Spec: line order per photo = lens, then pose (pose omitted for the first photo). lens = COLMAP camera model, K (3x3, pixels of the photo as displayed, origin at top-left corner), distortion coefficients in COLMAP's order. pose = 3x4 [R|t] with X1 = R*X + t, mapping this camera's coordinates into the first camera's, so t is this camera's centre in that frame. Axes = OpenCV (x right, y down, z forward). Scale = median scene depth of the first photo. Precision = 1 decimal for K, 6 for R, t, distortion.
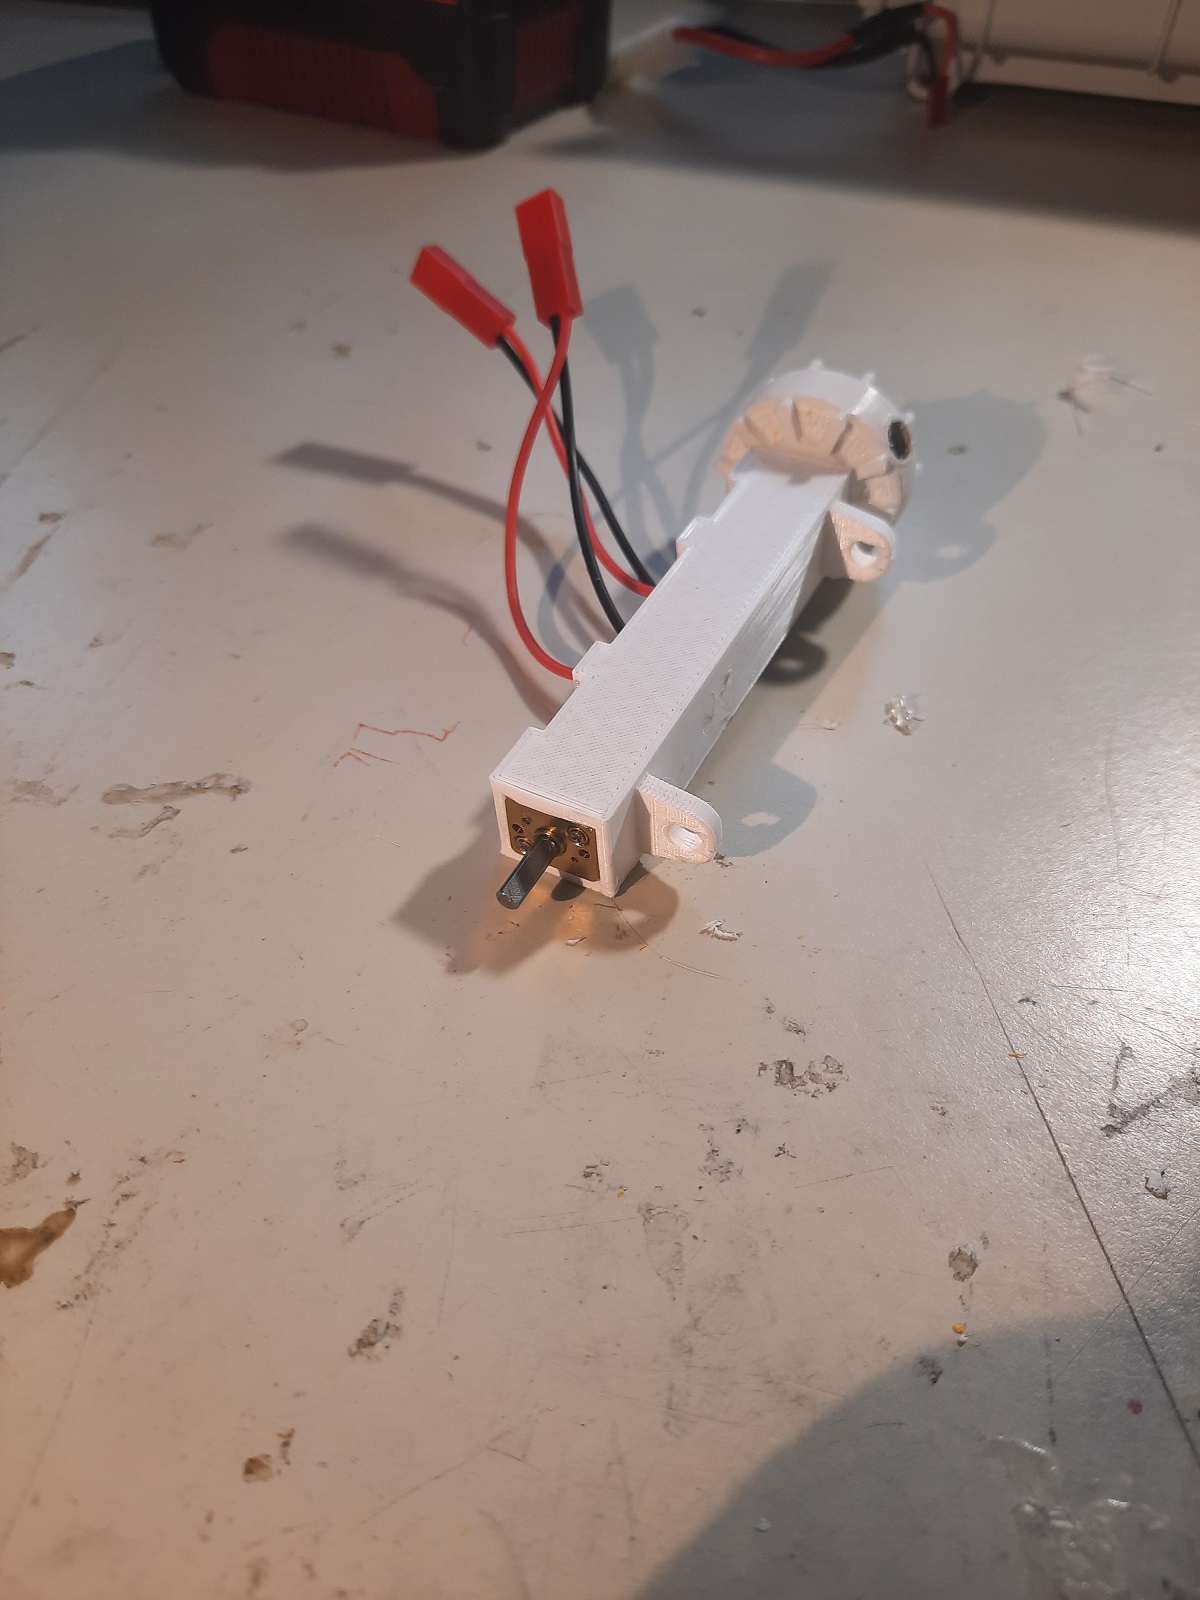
lens RADIAL K [[1258.0, 0, 600.0], [0, 1258.0, 800.0], [0, 0, 1]] dist [0.010759, -0.052324]
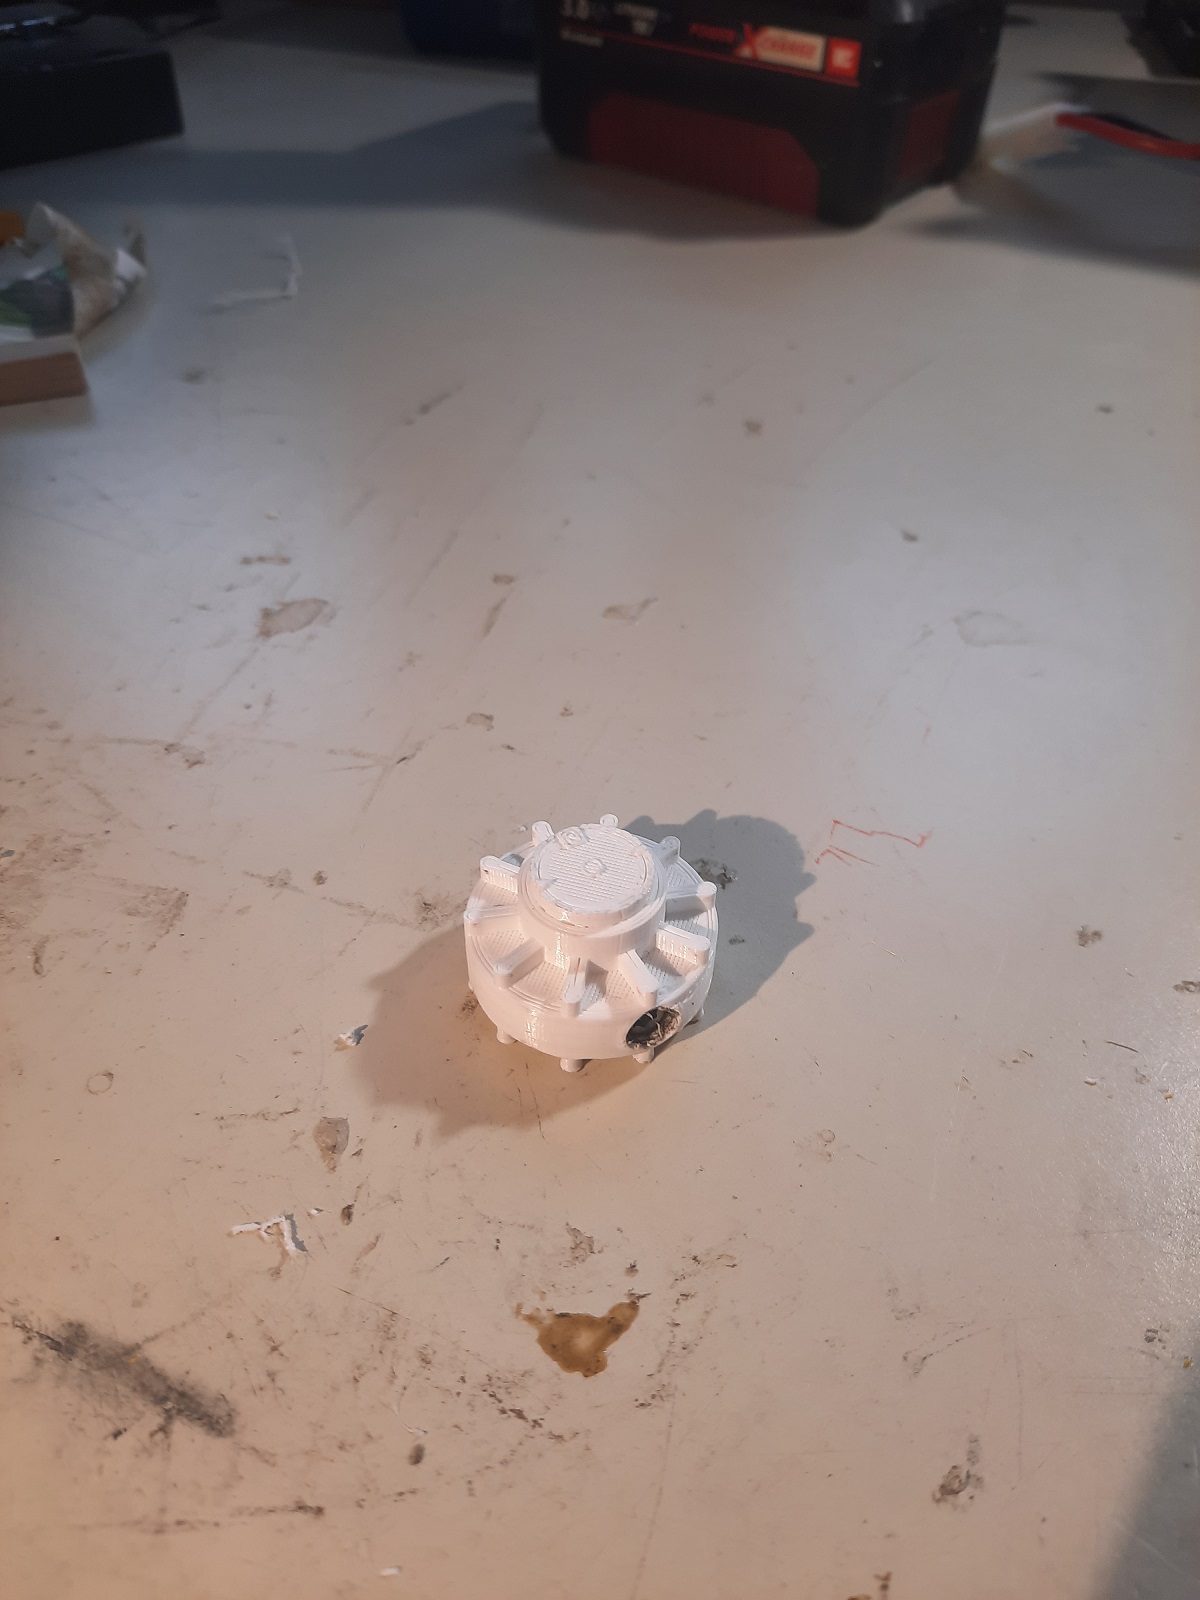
lens RADIAL K [[1258.0, 0, 600.0], [0, 1258.0, 800.0], [0, 0, 1]] dist [0.010759, -0.052324]
pose [[0.986883, 0.100198, -0.126581, -0.357417], [-0.103786, 0.994355, -0.022057, -0.050366], [0.123656, 0.034905, 0.991711, -0.021583]]
